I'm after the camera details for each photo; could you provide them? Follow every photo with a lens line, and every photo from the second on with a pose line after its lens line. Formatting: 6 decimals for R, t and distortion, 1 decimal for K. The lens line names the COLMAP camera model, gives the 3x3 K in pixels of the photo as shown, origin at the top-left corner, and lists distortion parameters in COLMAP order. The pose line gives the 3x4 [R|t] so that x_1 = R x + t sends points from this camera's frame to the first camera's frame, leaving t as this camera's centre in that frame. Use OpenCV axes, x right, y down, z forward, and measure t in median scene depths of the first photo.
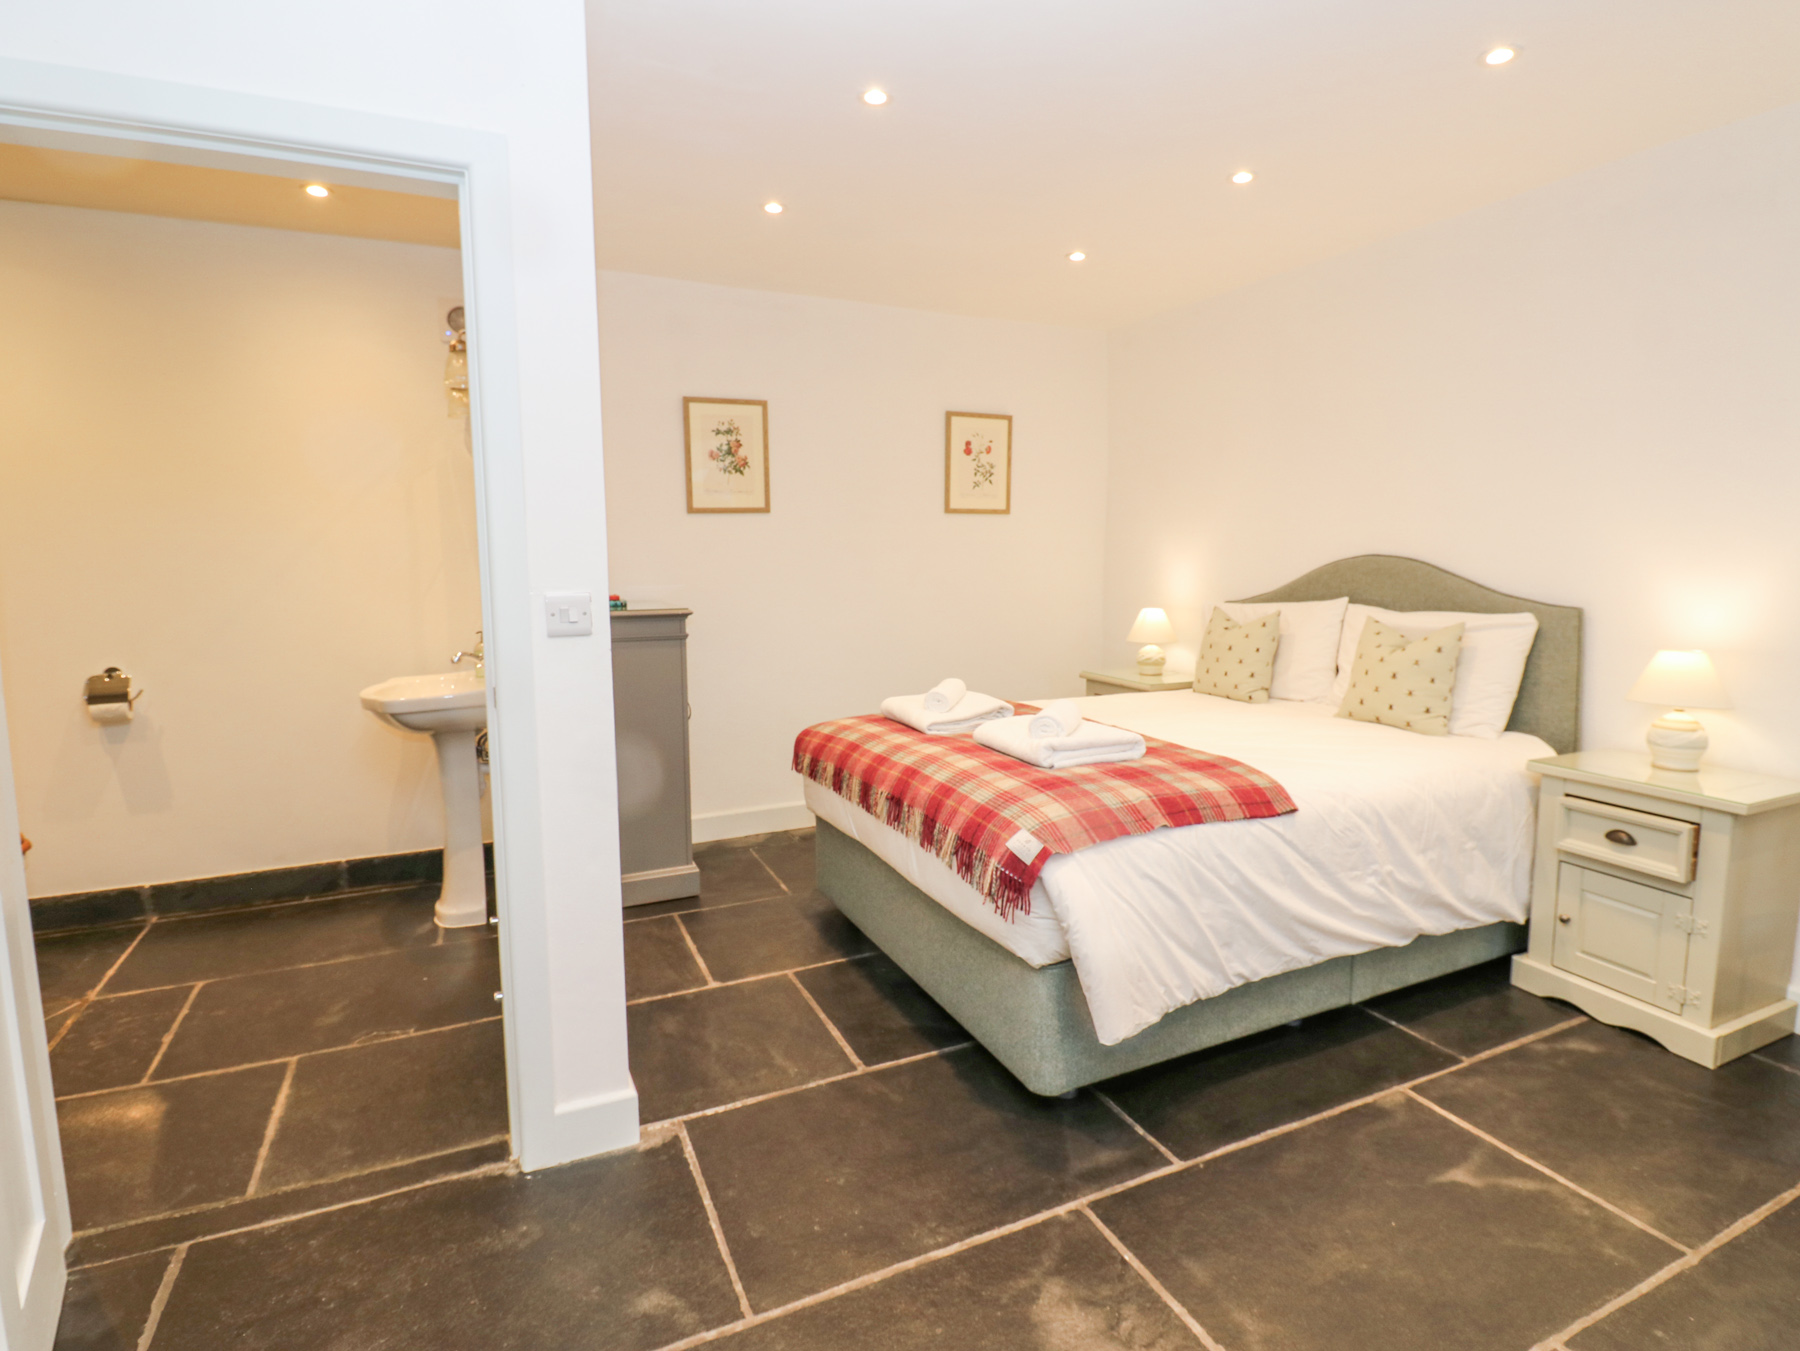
lens RADIAL K [[940.4, 0, 890.1], [0, 940.4, 653.4], [0, 0, 1]] dist [-0.004196, -0.011671]
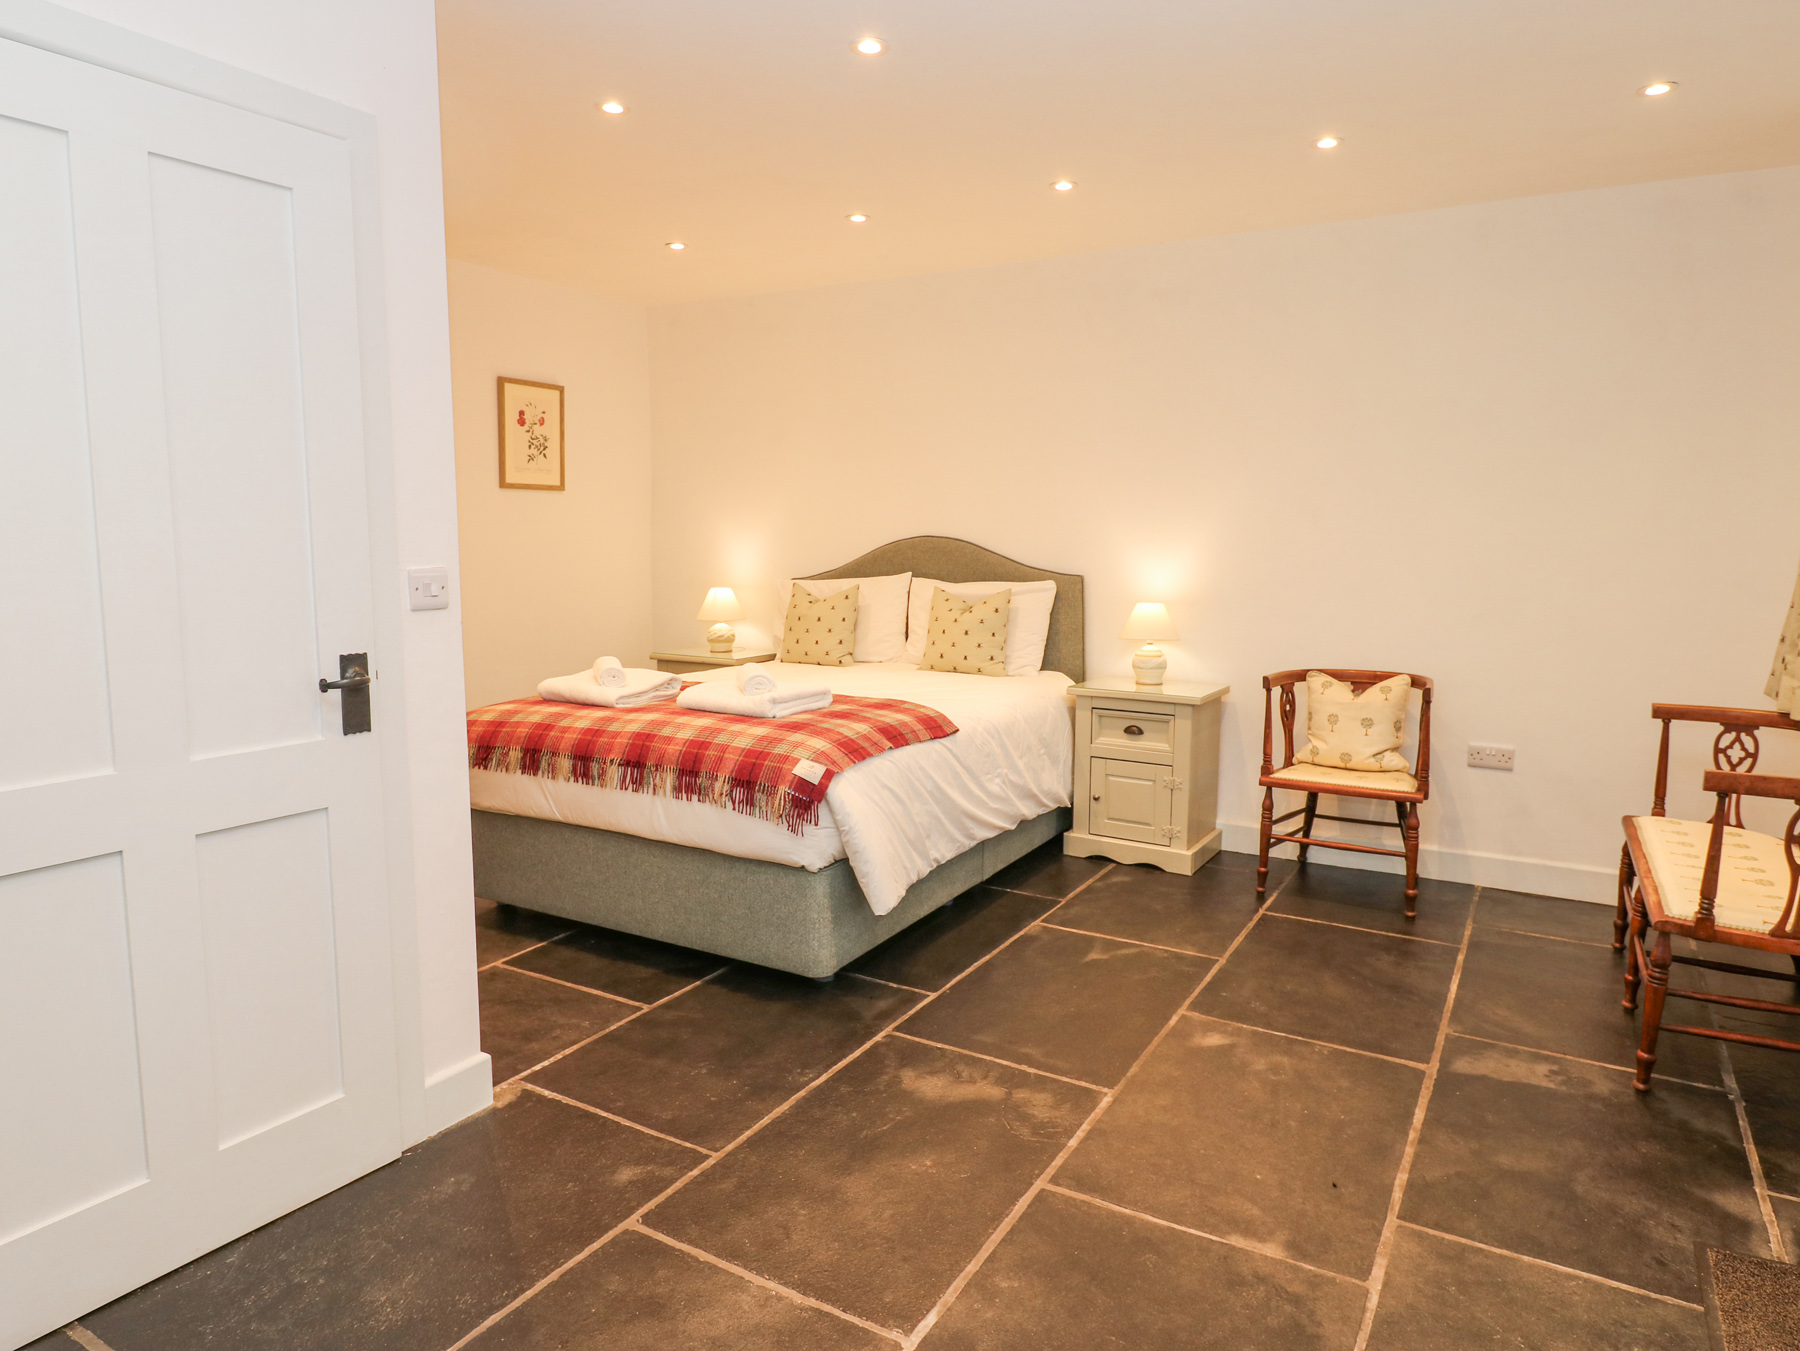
lens RADIAL K [[1119.1, 0, 905.0], [0, 1119.1, 664.3], [0, 0, 1]] dist [-0.008287, -0.004012]
pose [[0.820938, -0.058428, 0.568020, -0.504951], [0.053373, 0.998248, 0.025544, 0.031222], [-0.568517, 0.009347, 0.822618, -0.238614]]
